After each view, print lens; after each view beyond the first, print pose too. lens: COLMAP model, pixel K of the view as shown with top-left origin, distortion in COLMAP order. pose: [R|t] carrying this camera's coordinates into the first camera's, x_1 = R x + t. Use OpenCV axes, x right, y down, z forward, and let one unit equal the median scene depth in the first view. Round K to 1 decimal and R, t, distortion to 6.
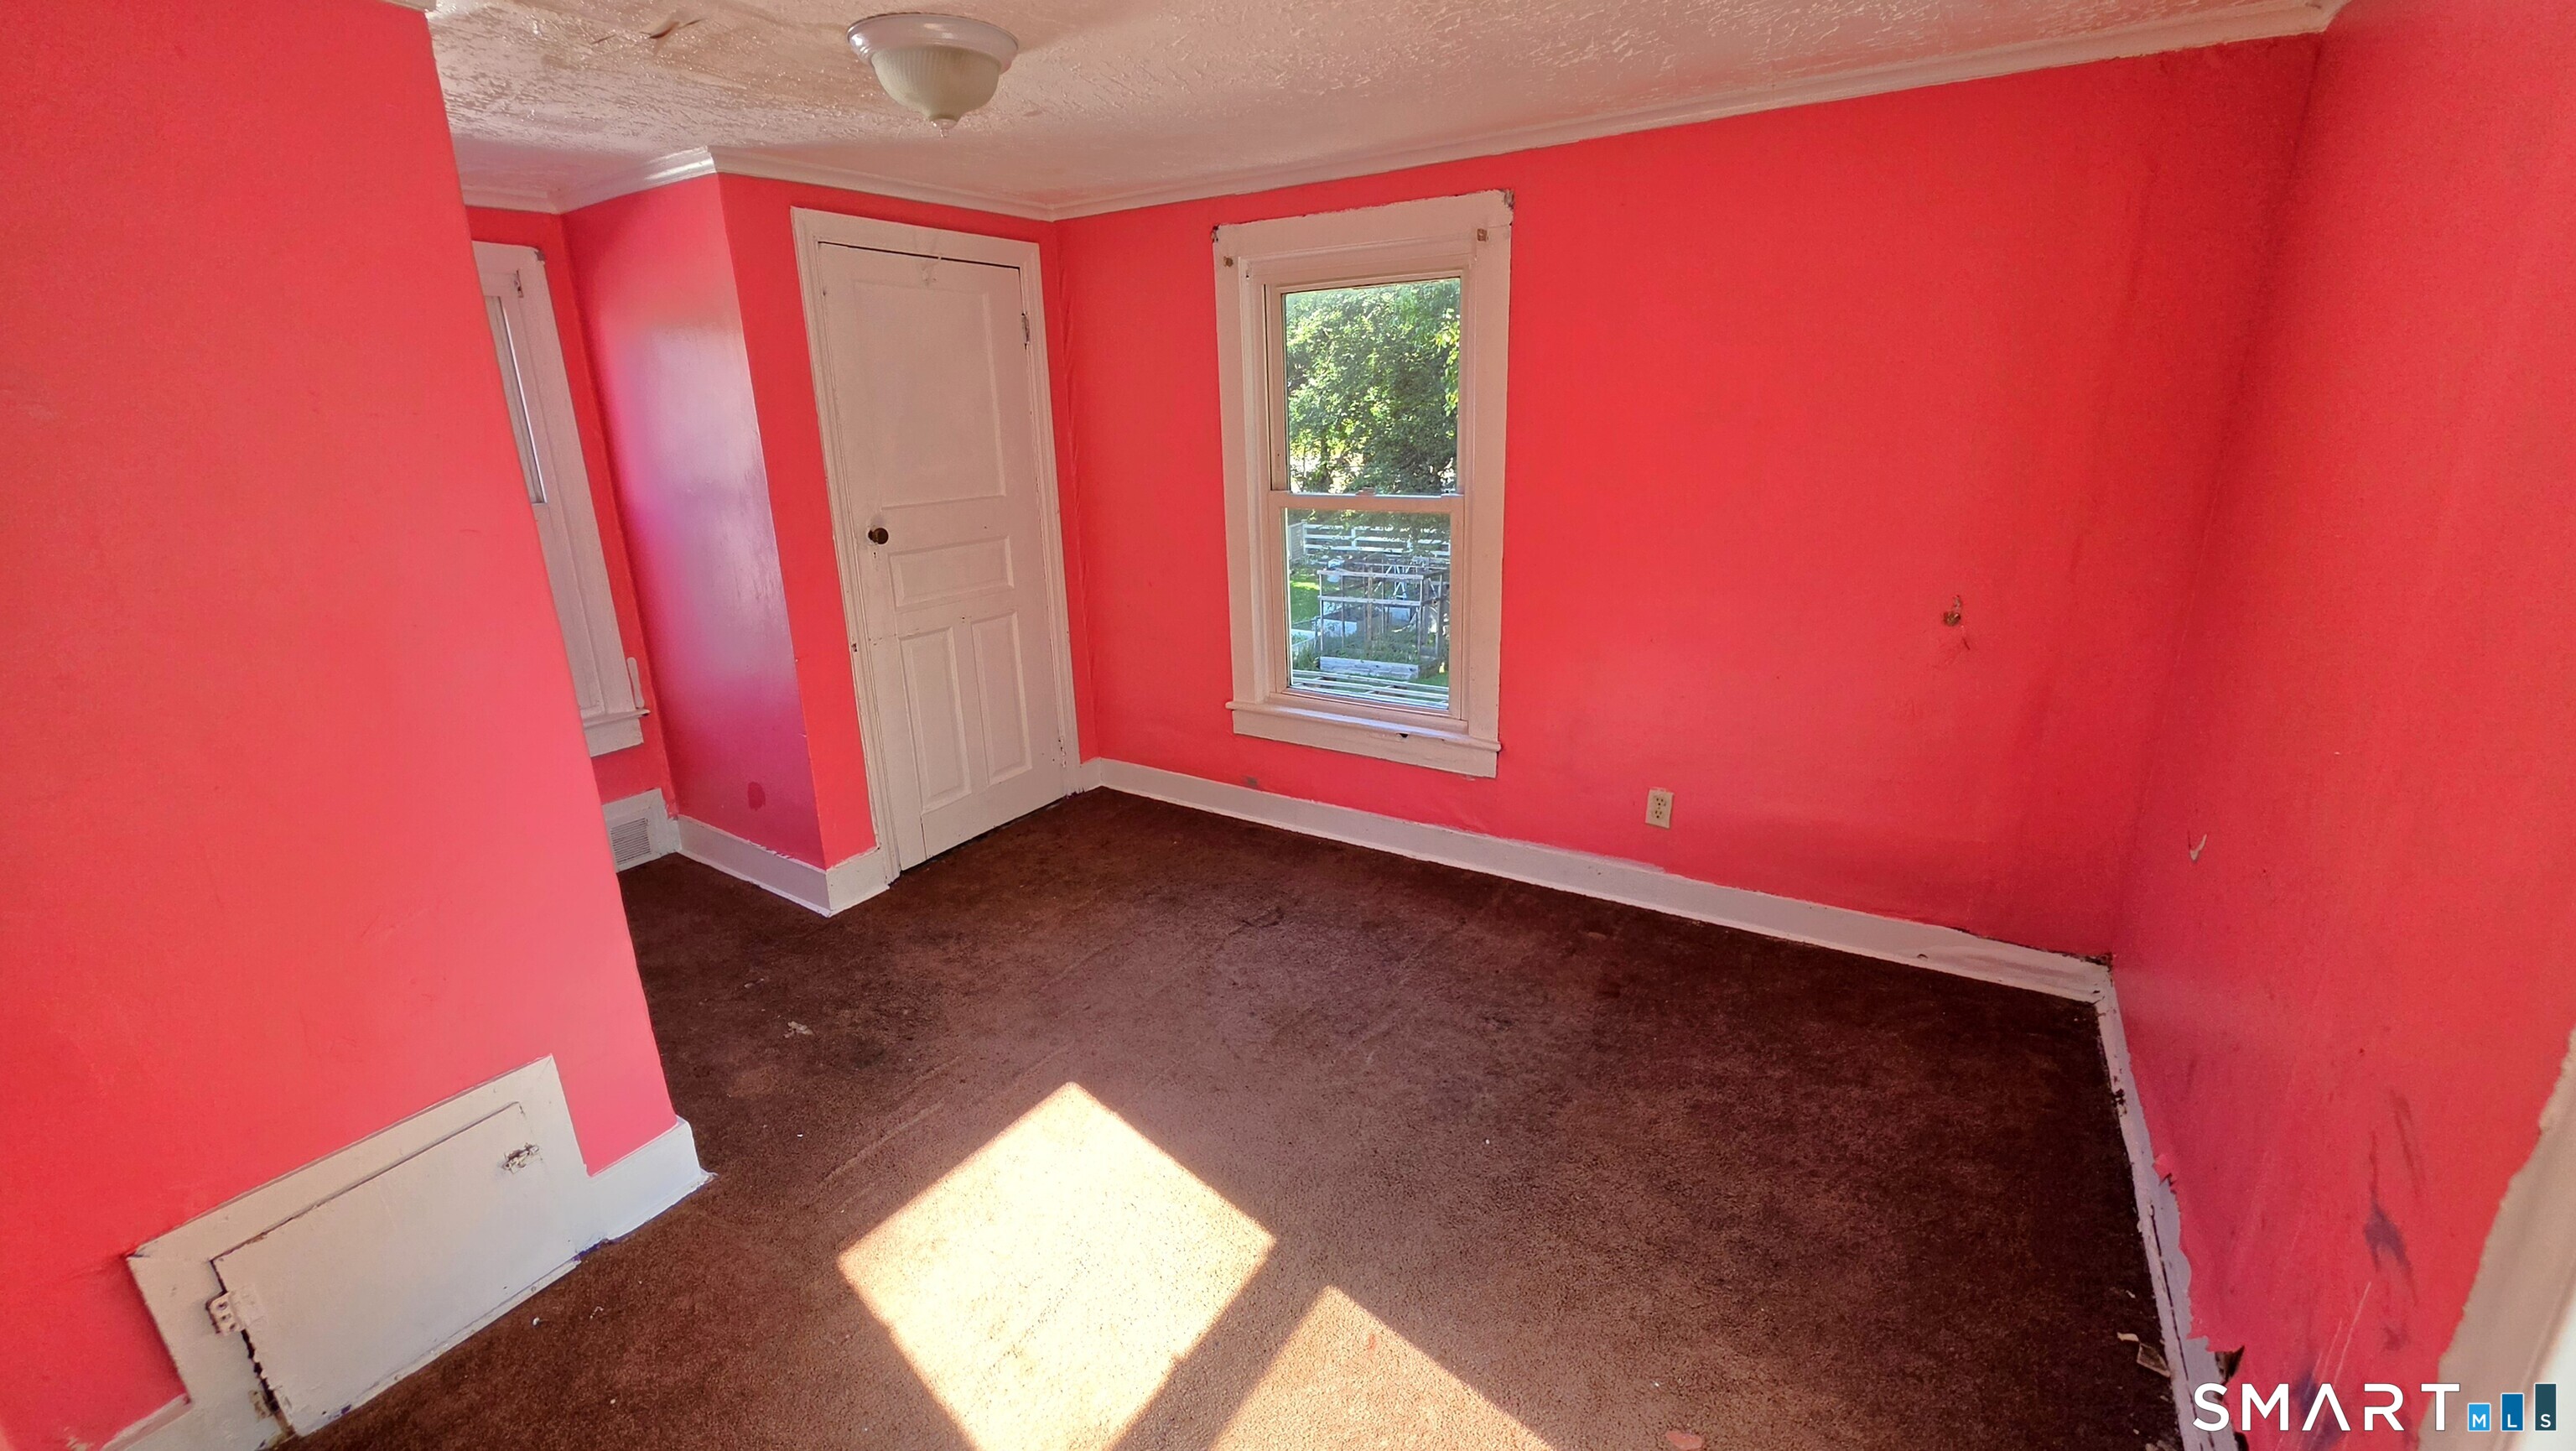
lens RADIAL K [[1033.0, 0, 1281.7], [0, 1033.0, 721.3], [0, 0, 1]] dist [-0.003024, -0.000045]
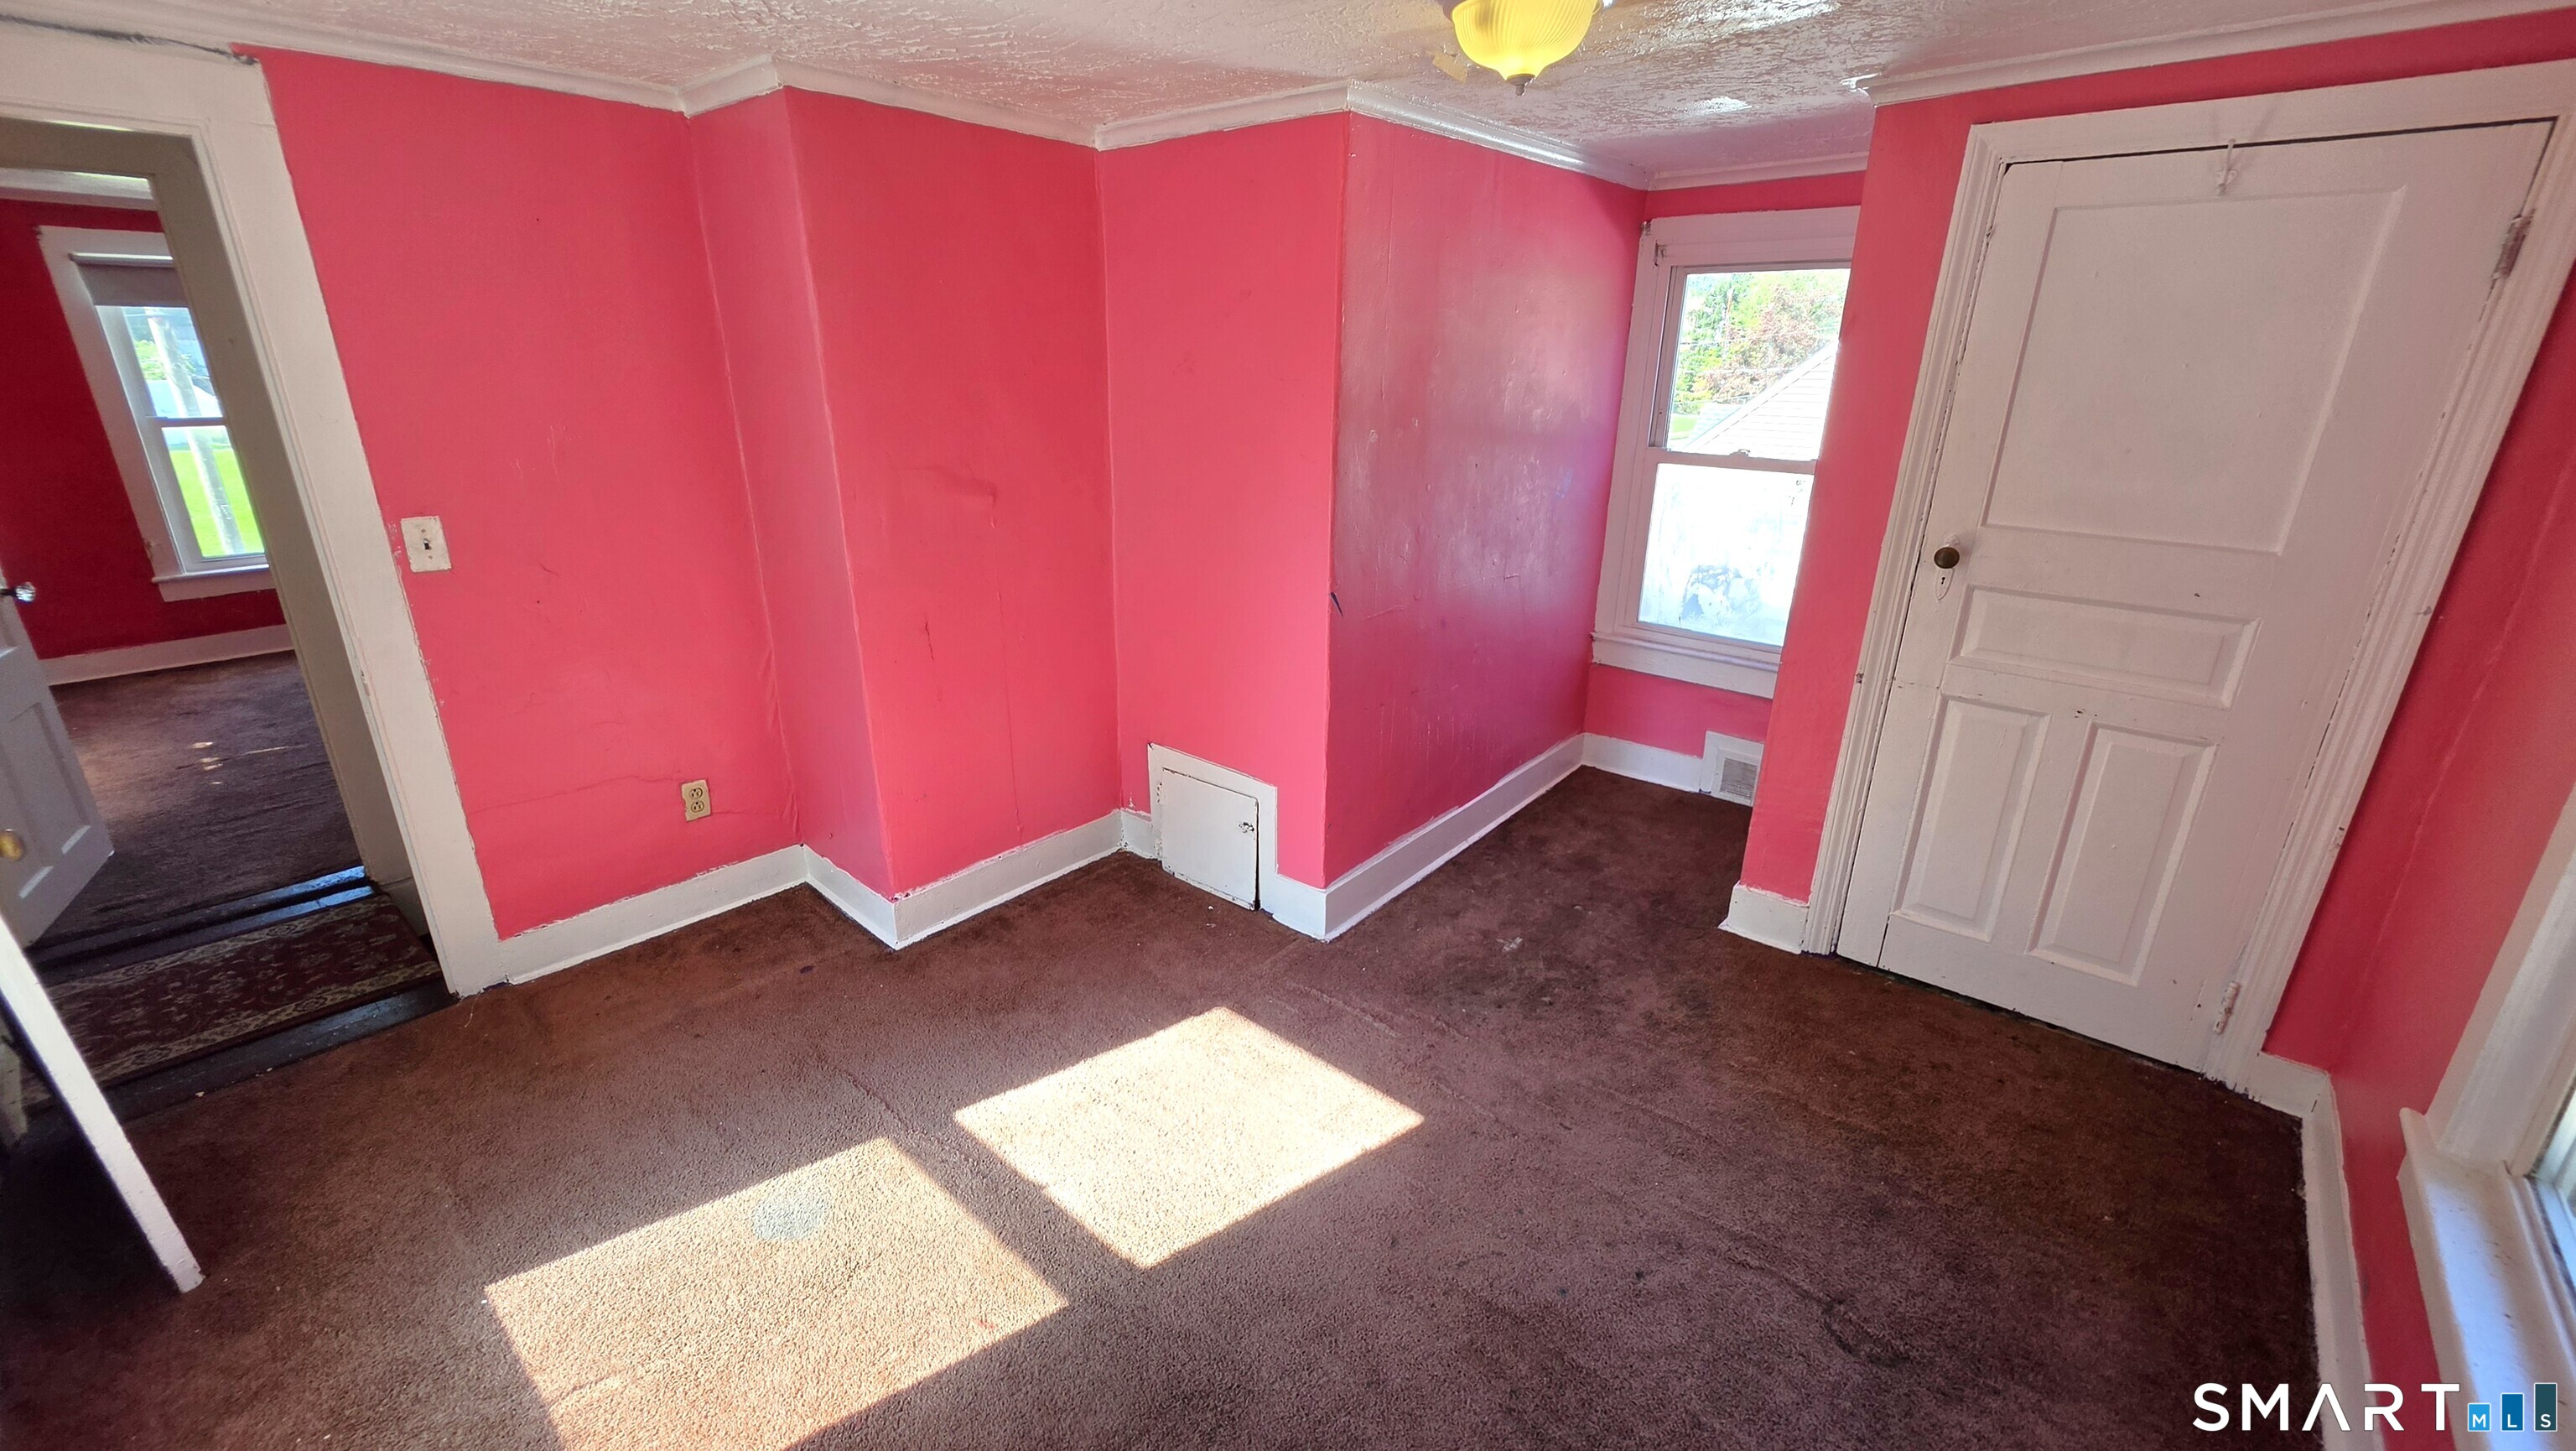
lens RADIAL K [[1033.0, 0, 1281.7], [0, 1033.0, 721.3], [0, 0, 1]] dist [-0.003024, -0.000045]
pose [[-0.138932, 0.357356, -0.923577, 0.433315], [-0.296234, 0.874921, 0.383091, -0.225895], [0.944957, 0.326819, -0.015693, 0.606485]]
